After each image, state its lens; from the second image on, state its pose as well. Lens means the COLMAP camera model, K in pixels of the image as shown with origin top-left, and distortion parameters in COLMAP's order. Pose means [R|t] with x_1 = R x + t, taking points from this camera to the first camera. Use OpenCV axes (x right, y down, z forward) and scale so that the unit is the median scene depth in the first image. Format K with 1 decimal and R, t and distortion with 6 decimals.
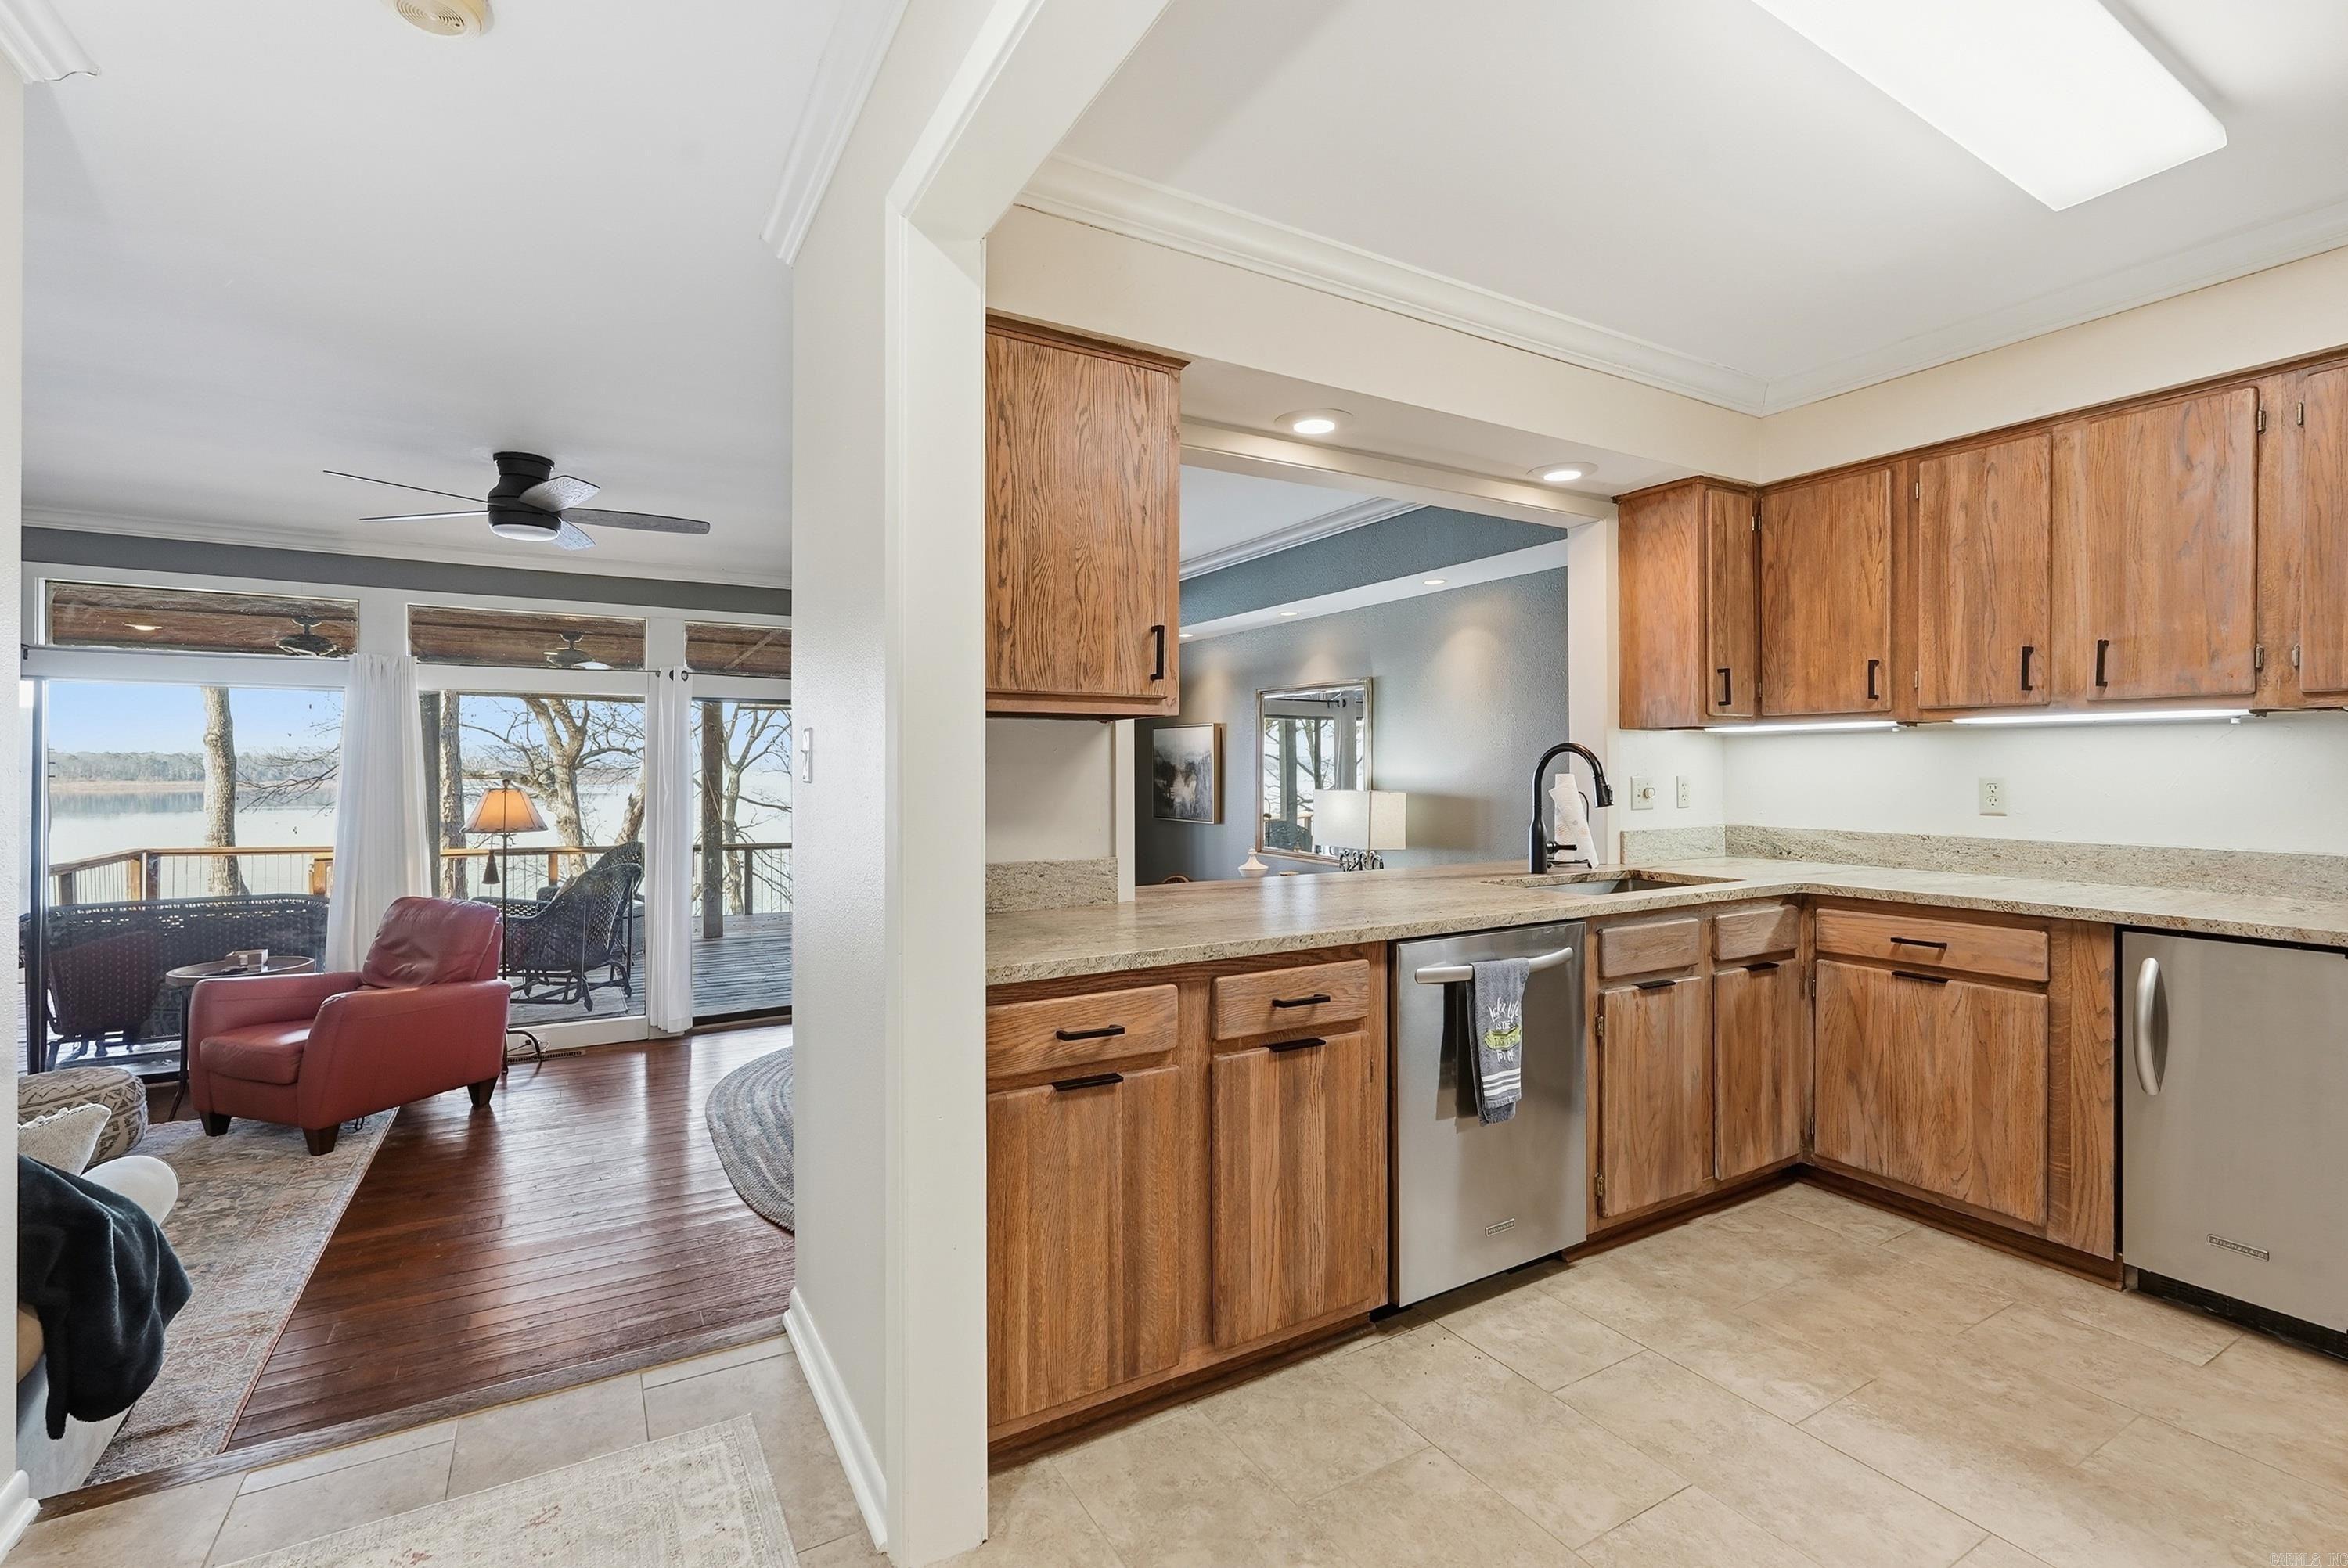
lens RADIAL K [[1054.1, 0, 1173.6], [0, 1054.1, 771.9], [0, 0, 1]] dist [-0.015008, 0.010151]
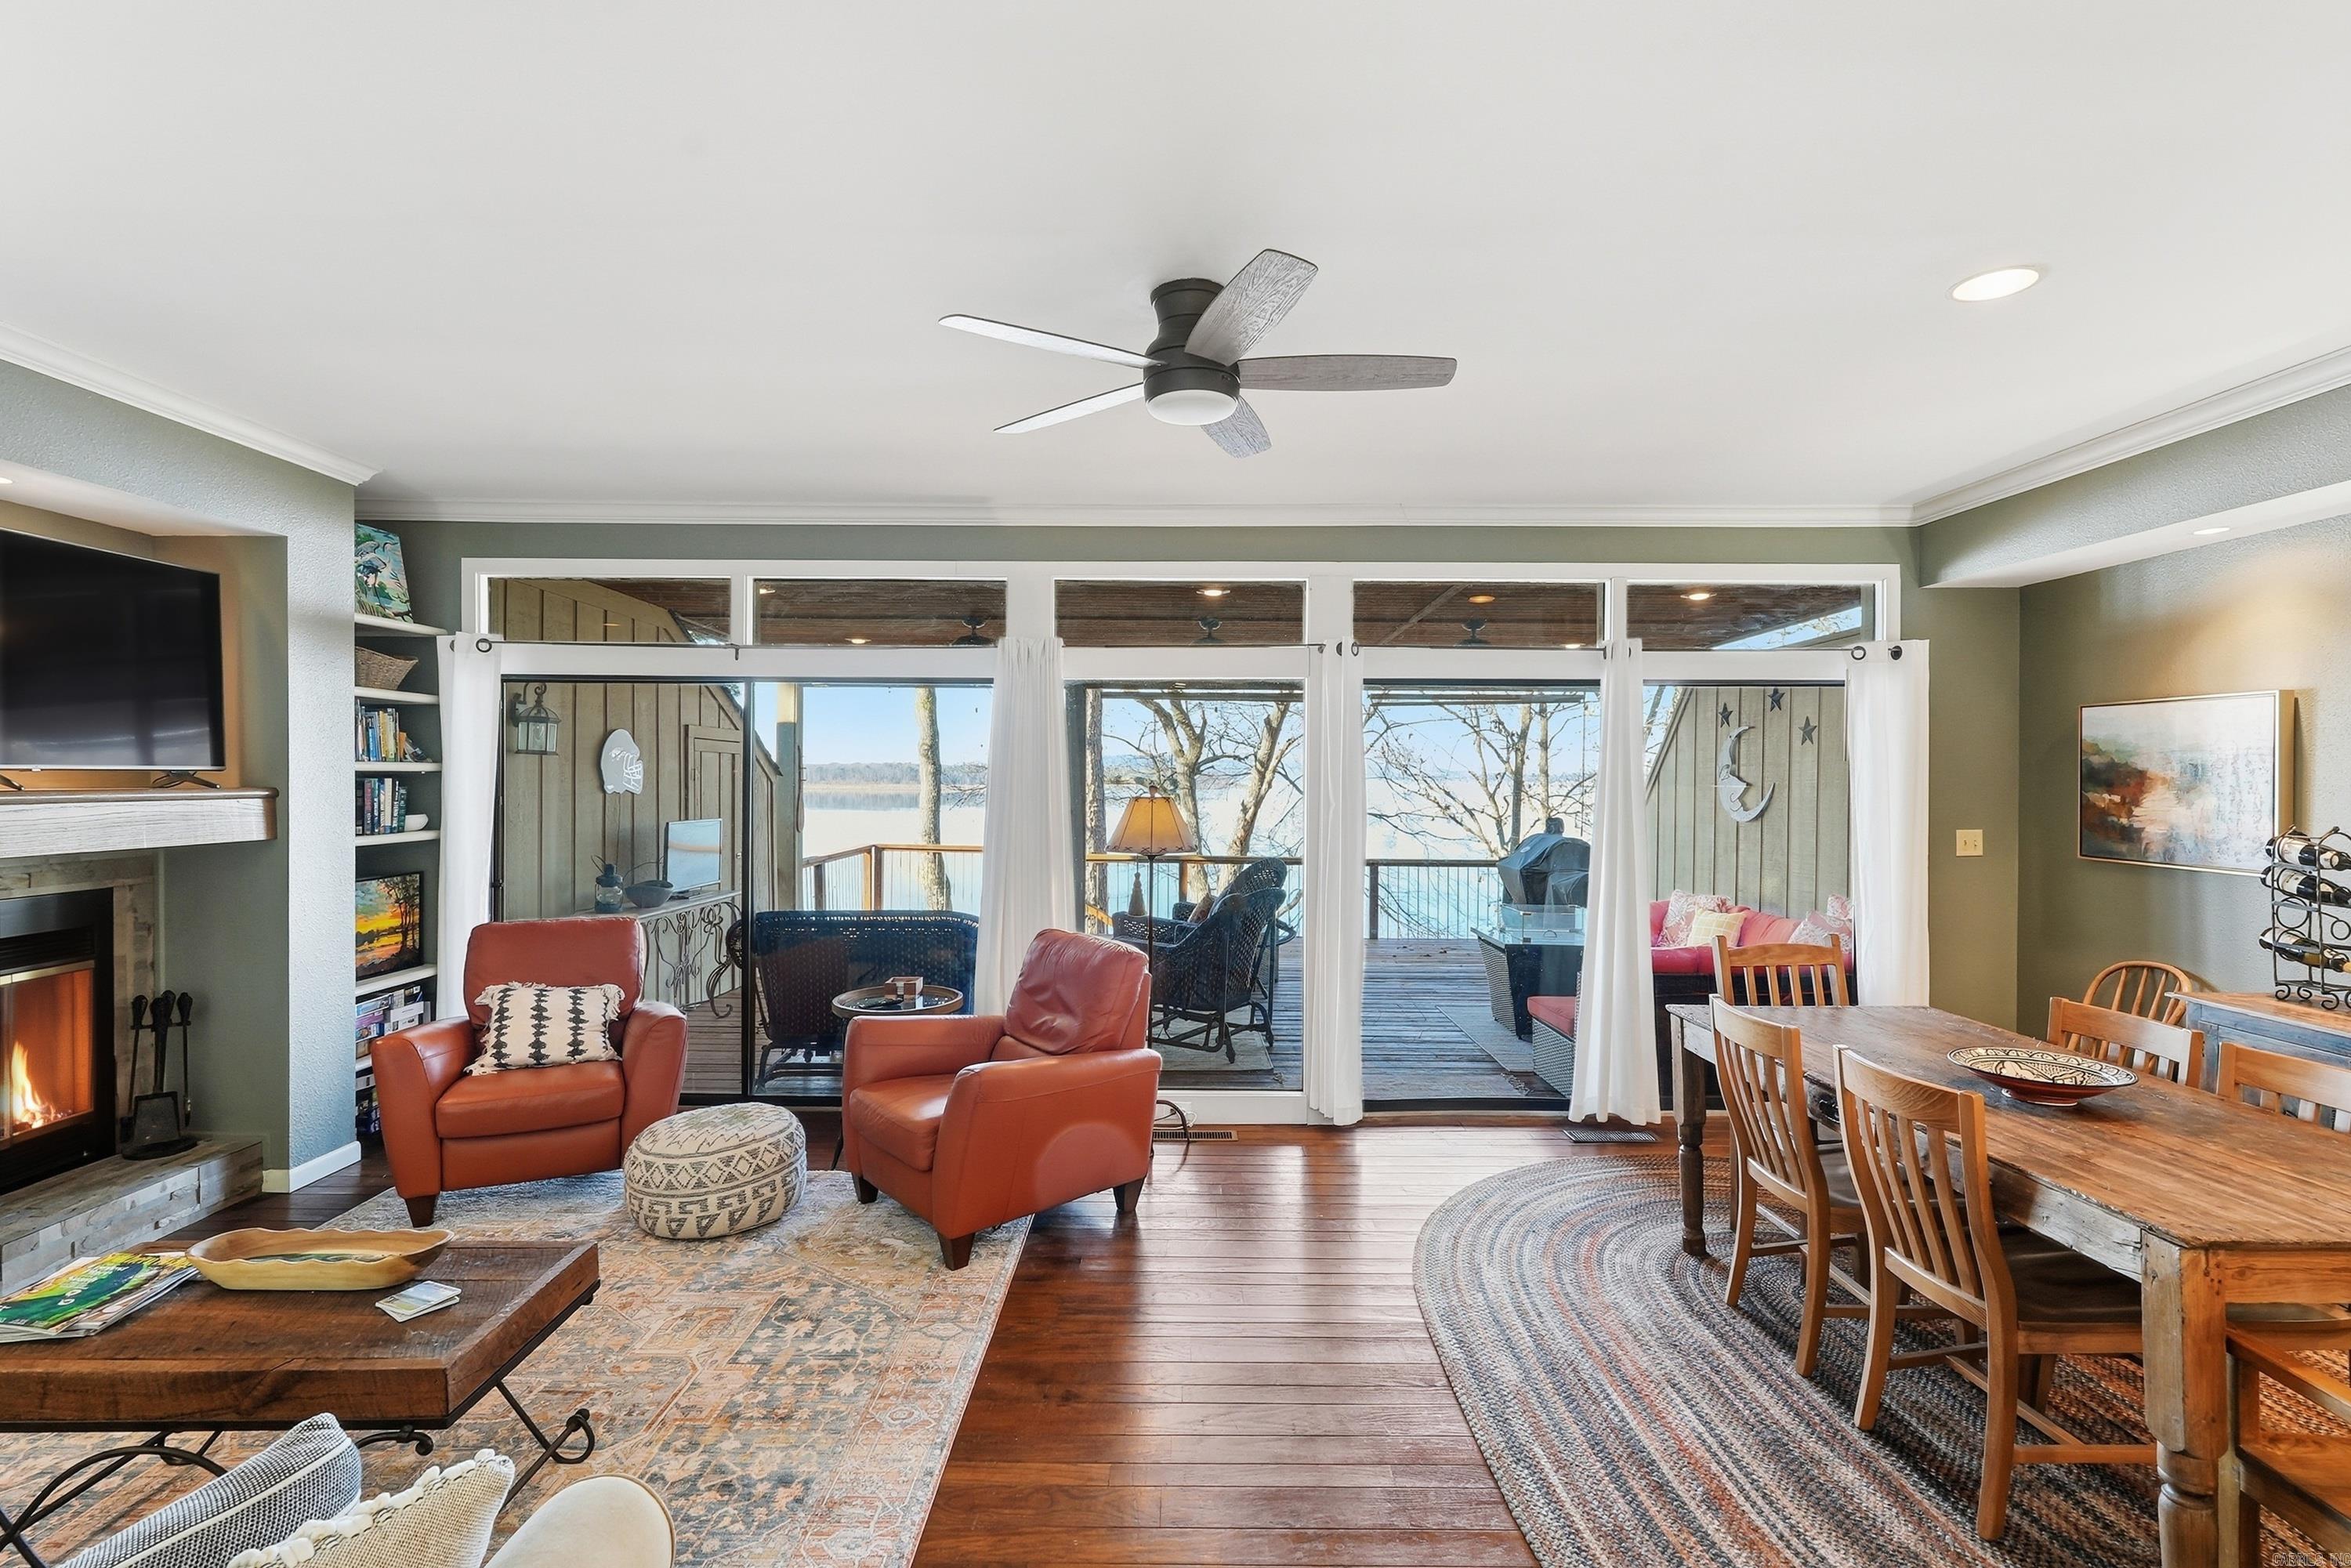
lens RADIAL K [[1065.7, 0, 1178.3], [0, 1065.7, 777.6], [0, 0, 1]] dist [-0.002024, 0.000013]
pose [[0.865181, 0.003344, -0.501448, -0.346797], [-0.004401, 0.999990, -0.000924, 0.002975], [0.501440, 0.003007, 0.865187, 0.501190]]
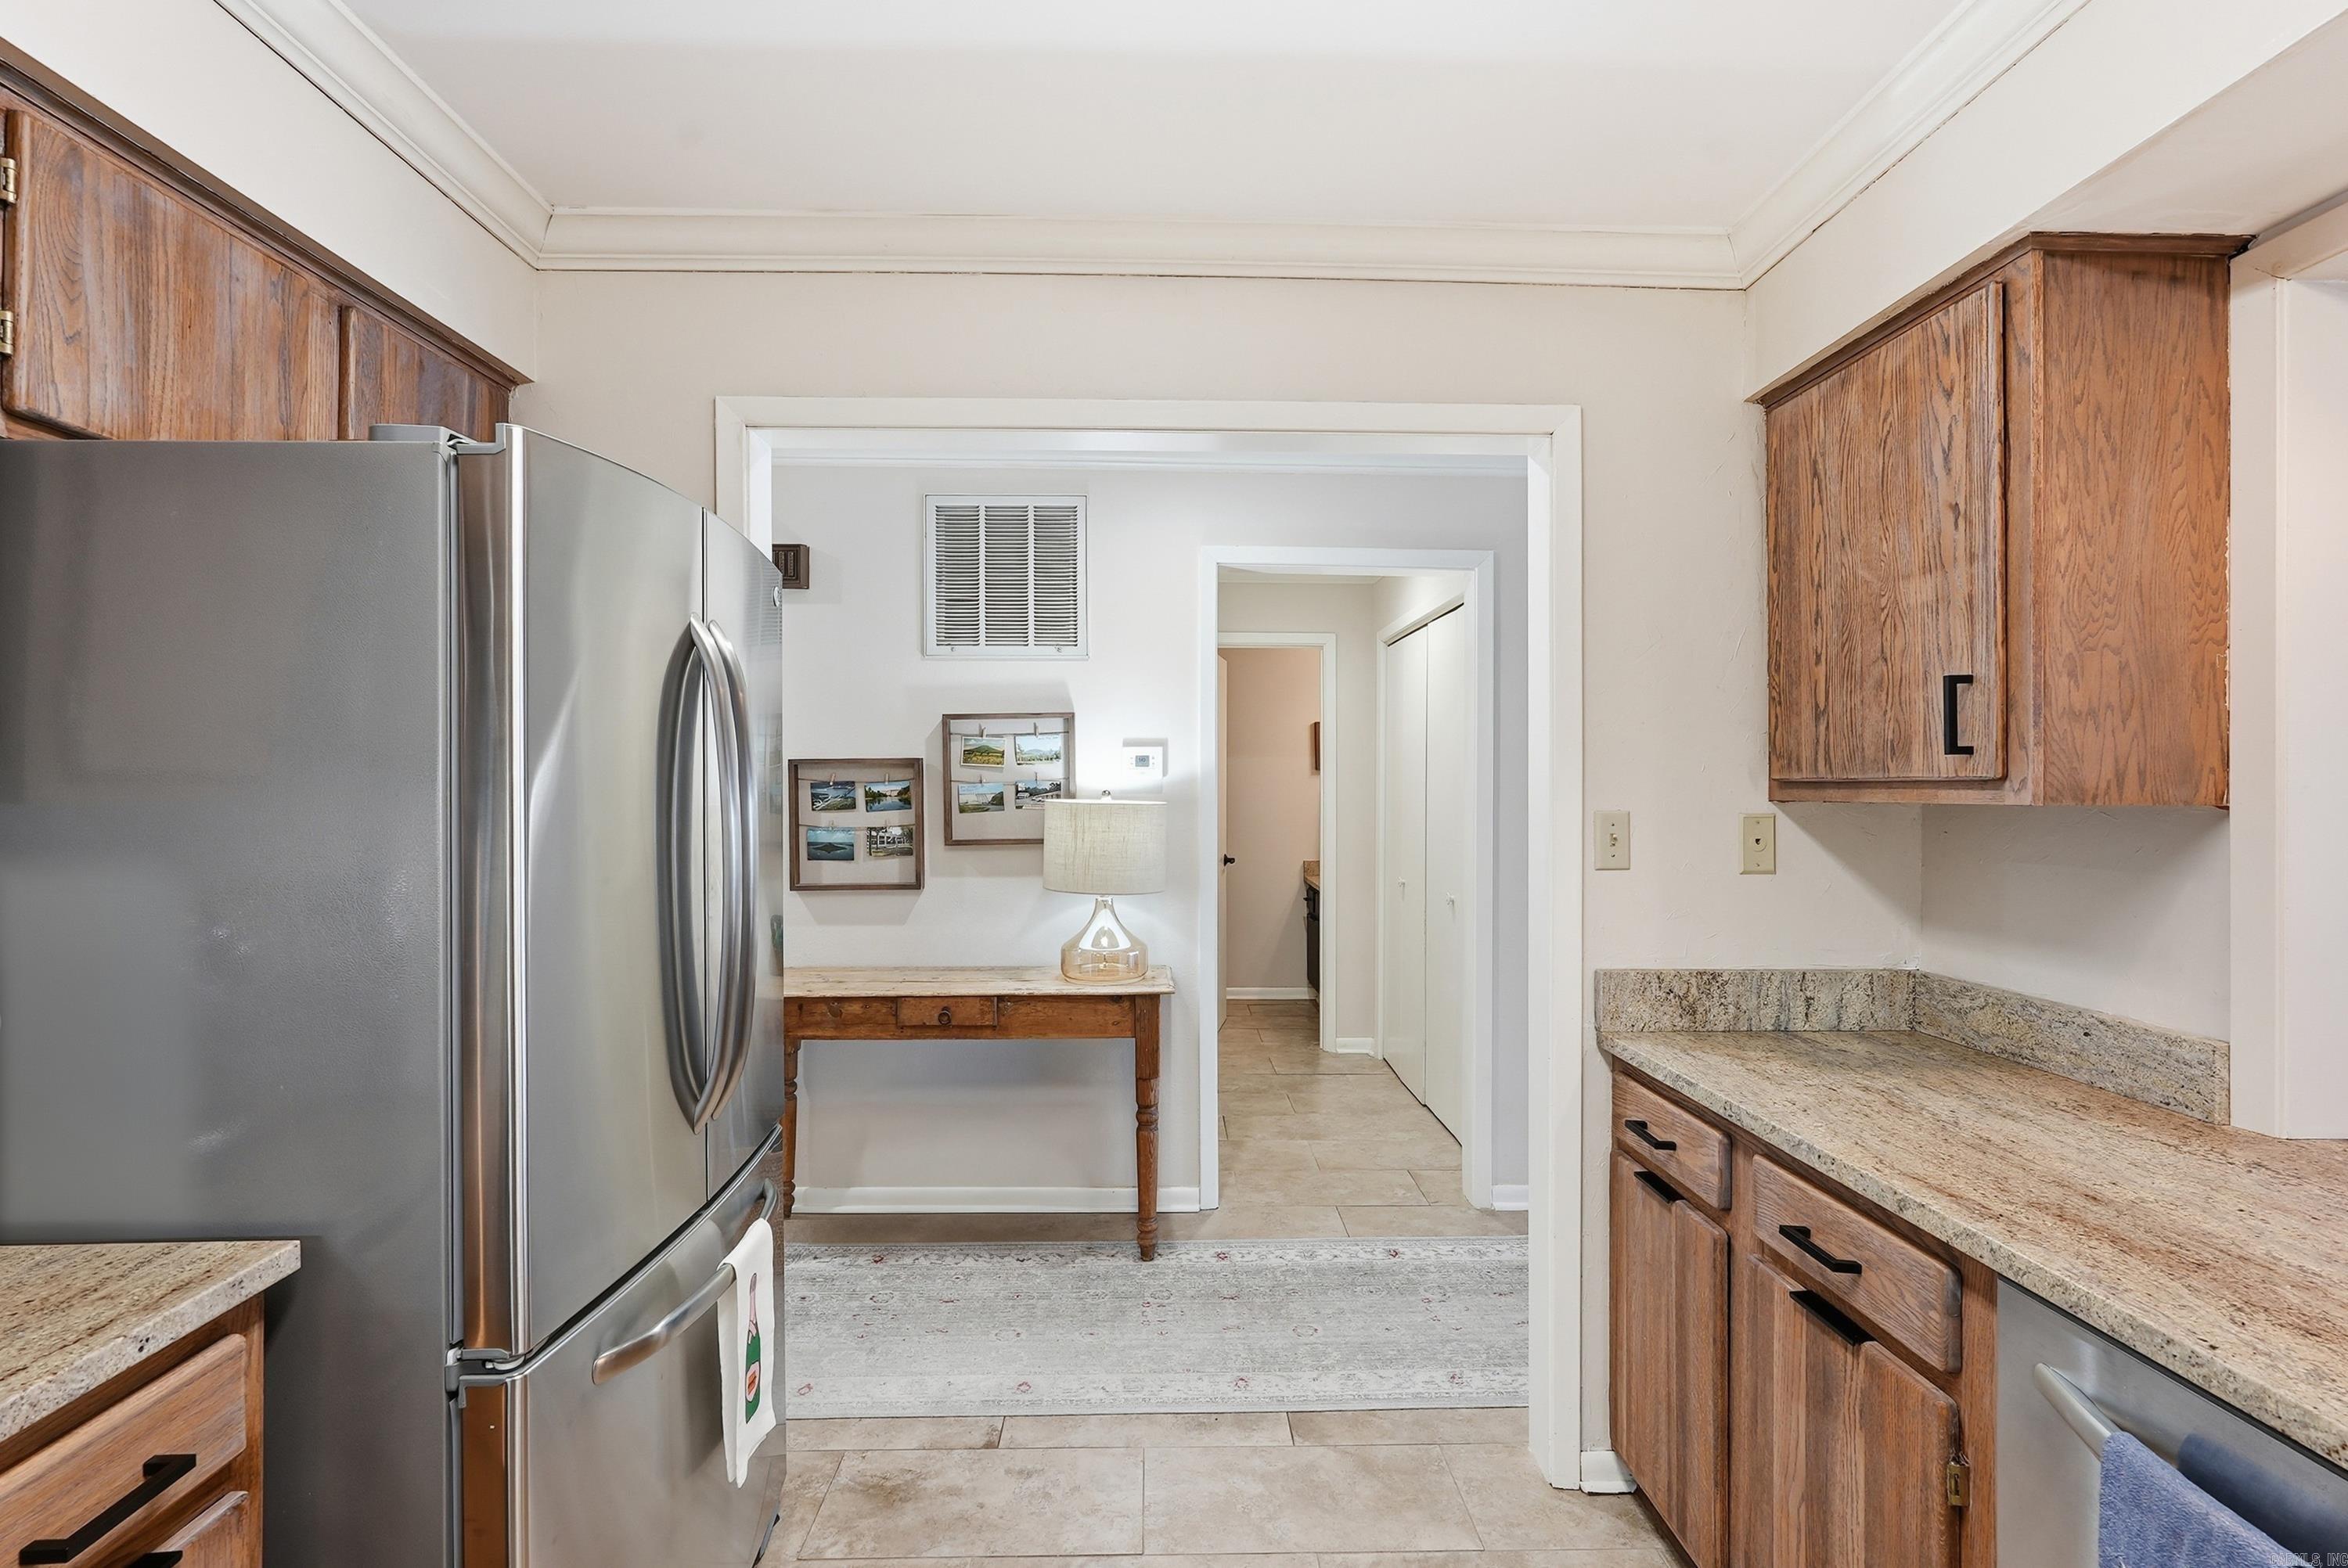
lens RADIAL K [[1059.5, 0, 1175.0], [0, 1059.5, 779.9], [0, 0, 1]] dist [-0.014657, 0.007068]
pose [[-0.483370, -0.003409, -0.875410, 0.545941], [-0.002757, 0.999993, -0.002373, -0.045115], [0.875412, 0.001266, -0.483376, 0.587848]]
